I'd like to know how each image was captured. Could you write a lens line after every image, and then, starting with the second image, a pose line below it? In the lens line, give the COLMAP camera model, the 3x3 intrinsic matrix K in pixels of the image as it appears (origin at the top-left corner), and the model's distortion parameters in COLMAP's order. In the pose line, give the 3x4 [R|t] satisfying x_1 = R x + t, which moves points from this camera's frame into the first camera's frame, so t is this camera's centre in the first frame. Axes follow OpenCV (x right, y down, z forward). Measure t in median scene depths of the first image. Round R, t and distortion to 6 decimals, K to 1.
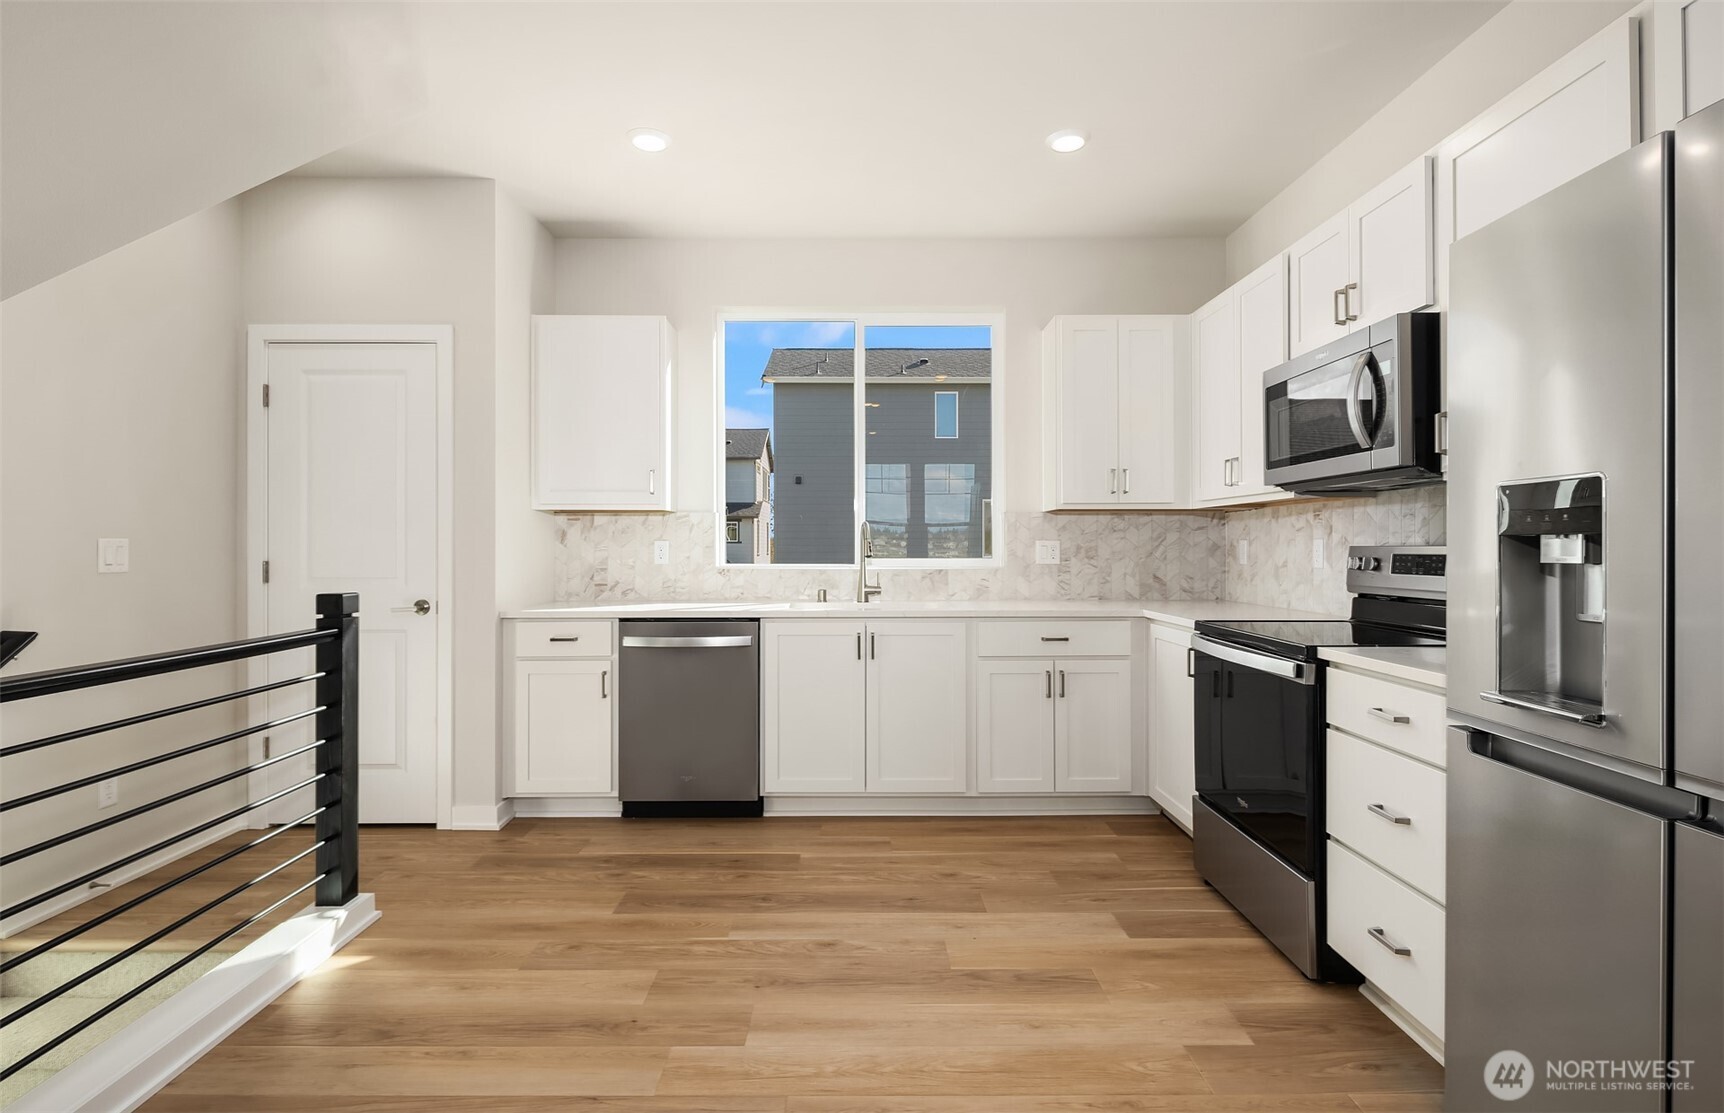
lens RADIAL K [[856.3, 0, 852.4], [0, 856.3, 543.1], [0, 0, 1]] dist [-0.000967, -0.000216]
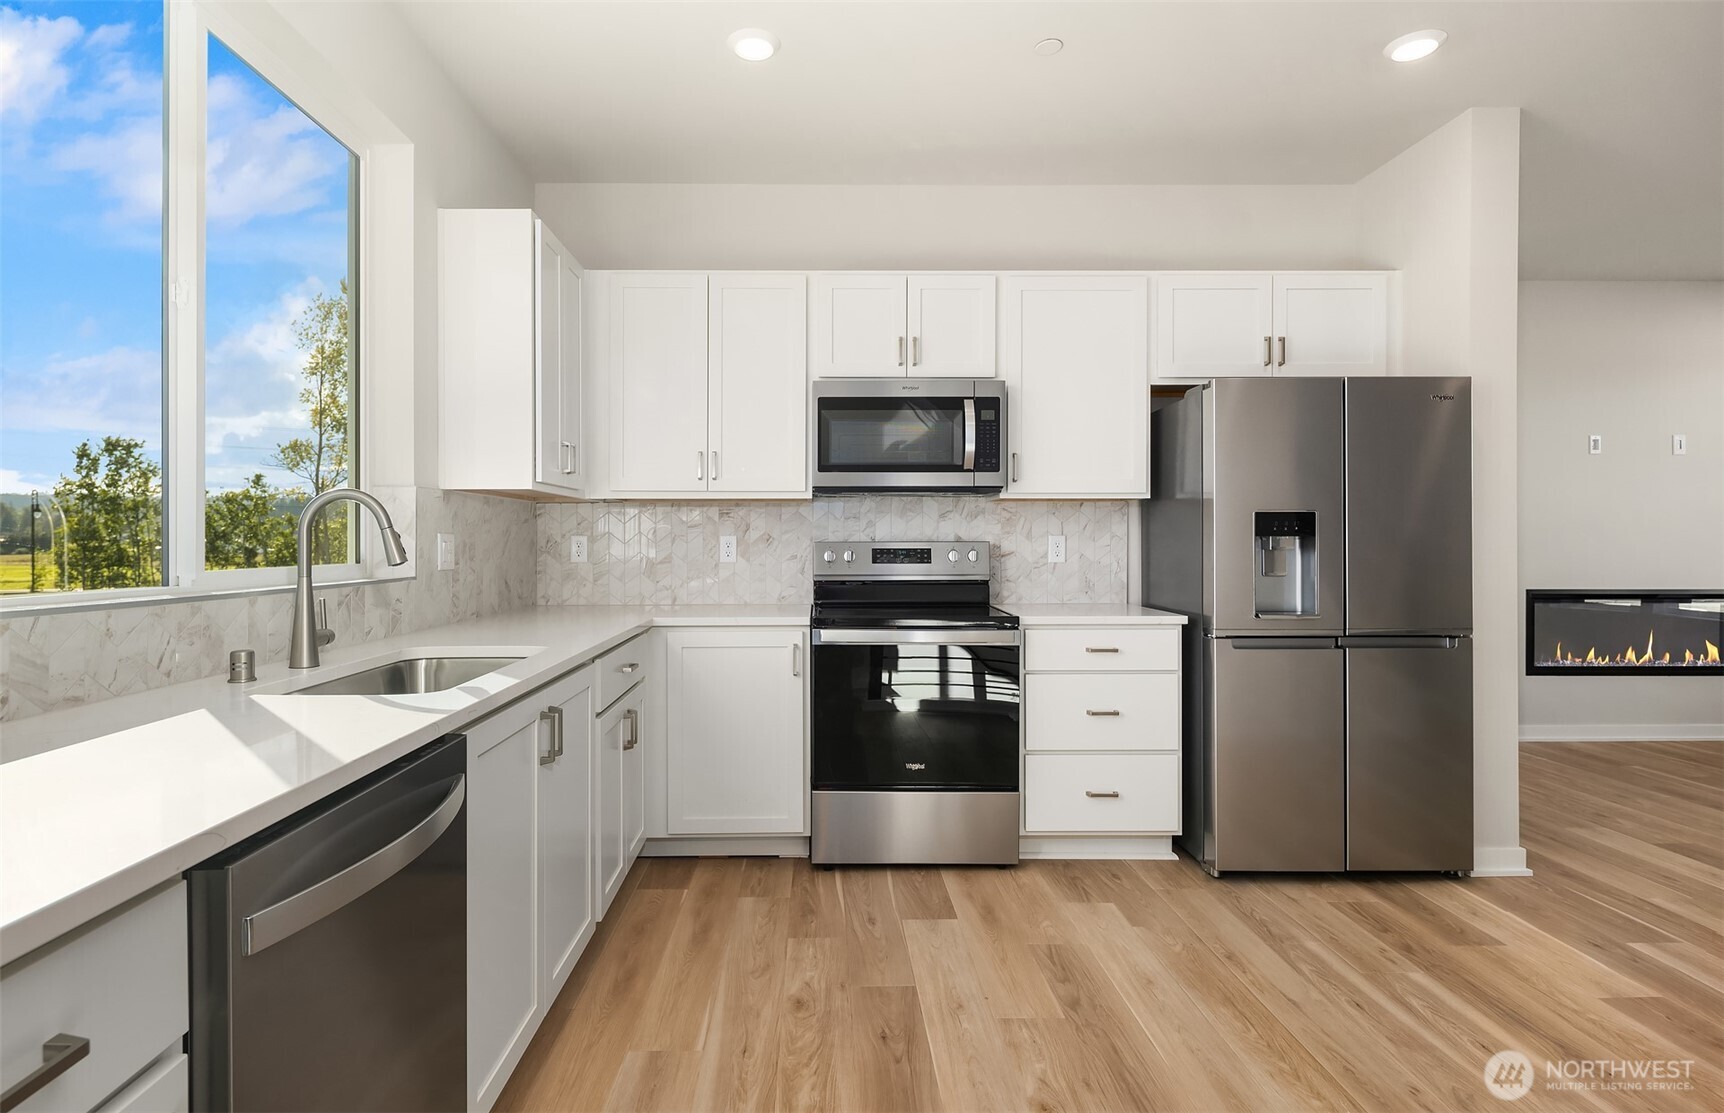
lens RADIAL K [[856.3, 0, 852.4], [0, 856.3, 543.1], [0, 0, 1]] dist [-0.000967, -0.000216]
pose [[-0.031222, 0.000462, 0.999512, -0.649606], [-0.001933, 0.999998, -0.000523, 0.005641], [-0.999511, -0.001948, -0.031221, 1.061784]]
